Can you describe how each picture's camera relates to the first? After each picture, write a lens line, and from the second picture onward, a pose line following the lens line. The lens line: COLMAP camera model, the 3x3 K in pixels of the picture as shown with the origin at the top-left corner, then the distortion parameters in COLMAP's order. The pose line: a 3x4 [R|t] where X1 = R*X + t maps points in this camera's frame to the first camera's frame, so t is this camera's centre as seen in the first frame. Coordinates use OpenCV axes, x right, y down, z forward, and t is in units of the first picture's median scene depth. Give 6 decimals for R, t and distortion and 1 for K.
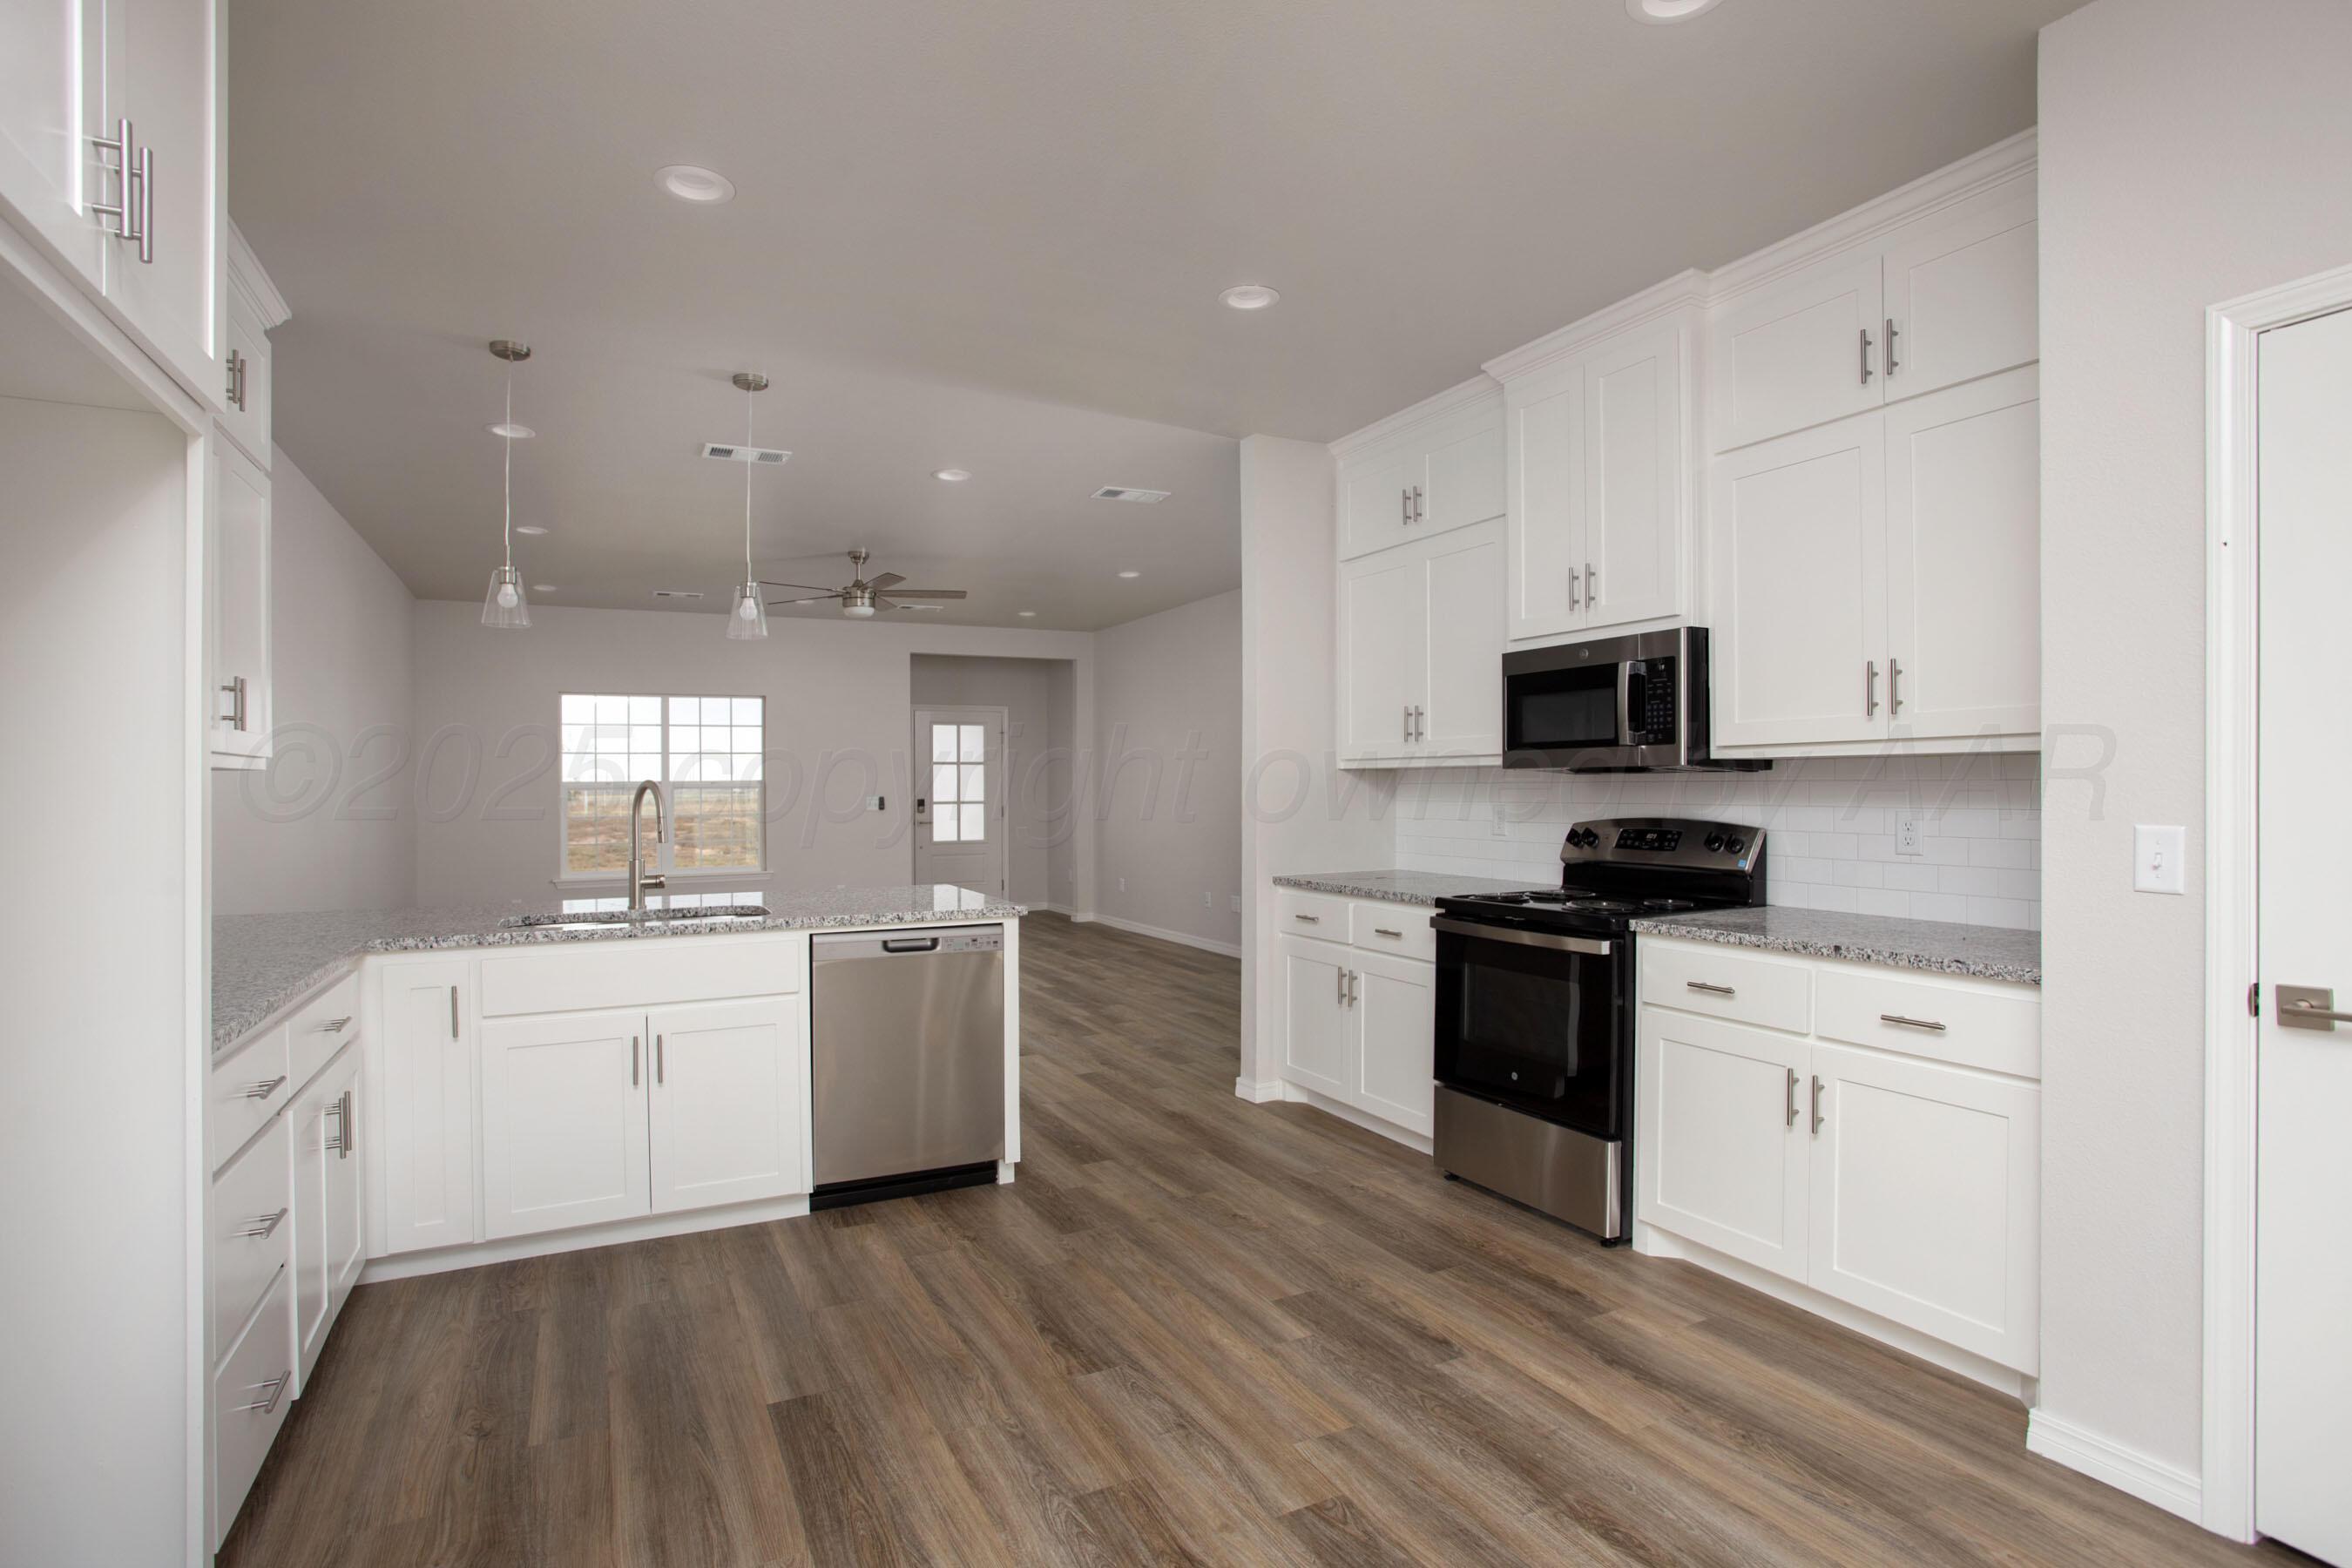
lens RADIAL K [[1150.8, 0, 1211.2], [0, 1150.8, 782.5], [0, 0, 1]] dist [-0.030090, -0.000086]
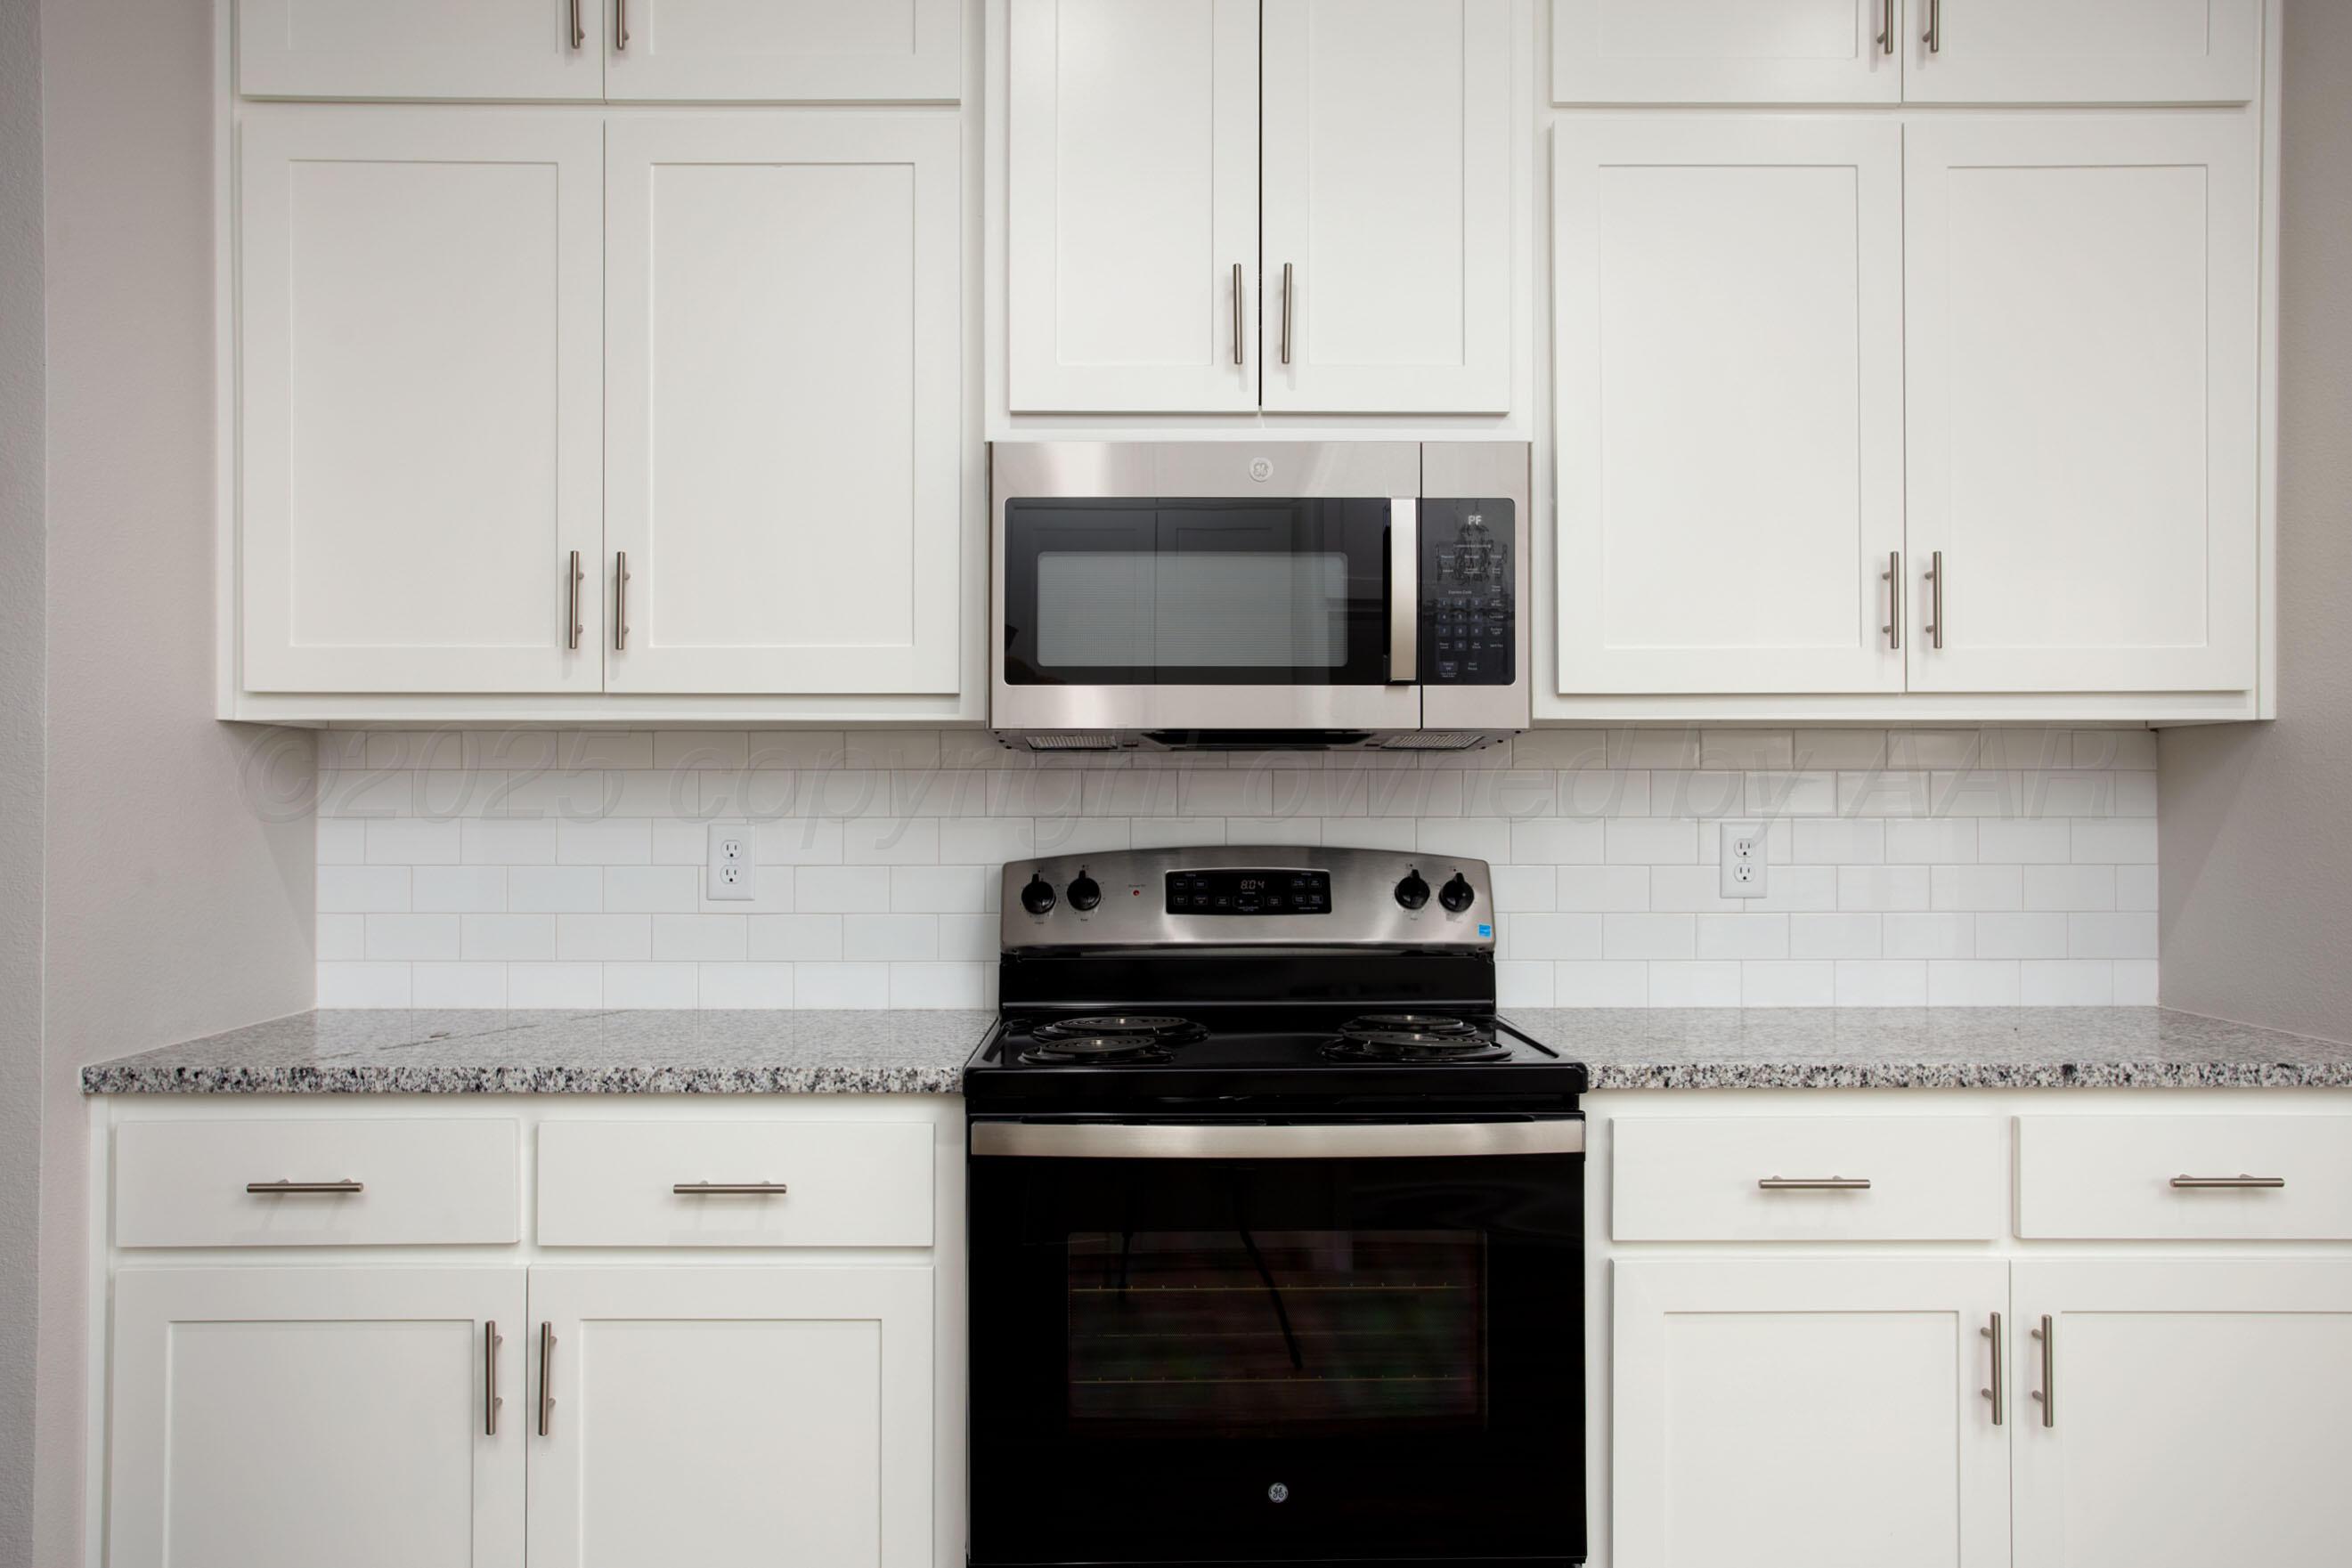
lens RADIAL K [[2024.5, 0, 1177.5], [0, 2024.5, 741.8], [0, 0, 1]] dist [-0.007843, -0.001548]
pose [[0.472952, 0.017775, 0.880909, -0.276872], [-0.004681, 0.999833, -0.017661, 0.004029], [-0.881076, 0.004229, 0.472956, 0.499578]]
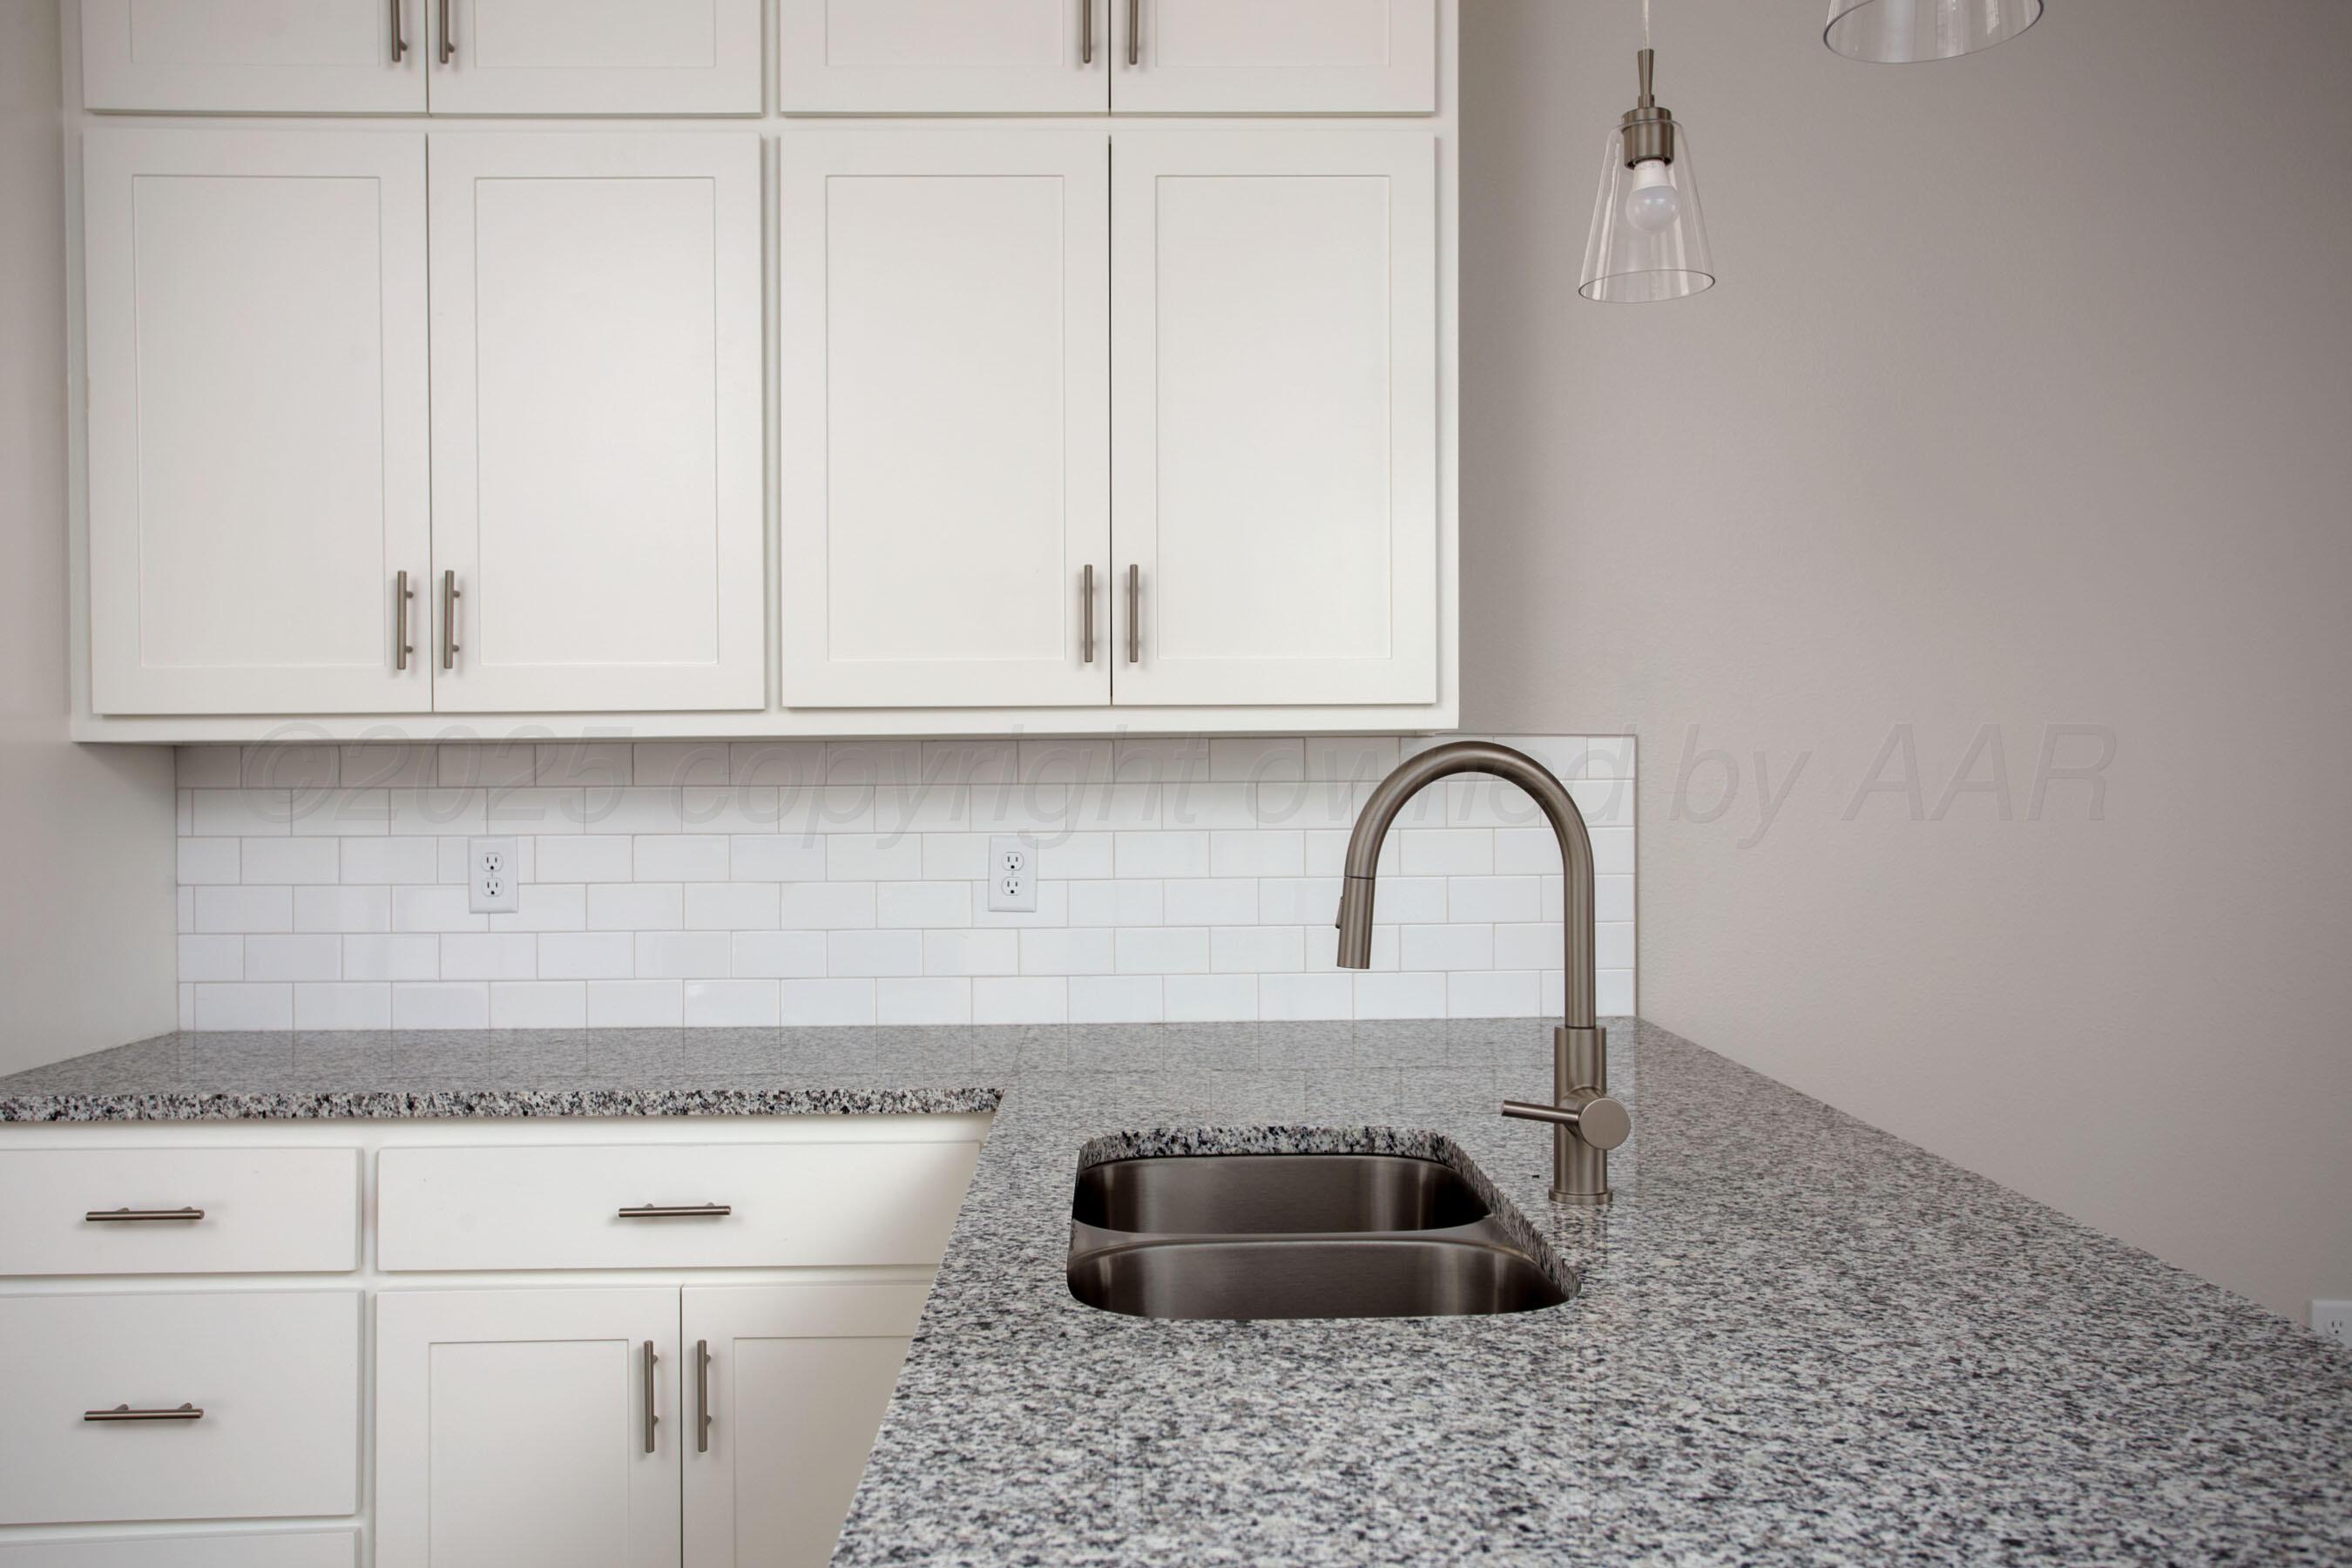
lens RADIAL K [[2038.4, 0, 1176.0], [0, 2038.4, 784.0], [0, 0, 1]] dist [-0.030656, -0.000181]
pose [[0.455813, 0.005173, 0.890061, -0.224845], [-0.000706, 0.999985, -0.005450, 0.003324], [-0.890075, 0.001856, 0.455809, 0.405521]]
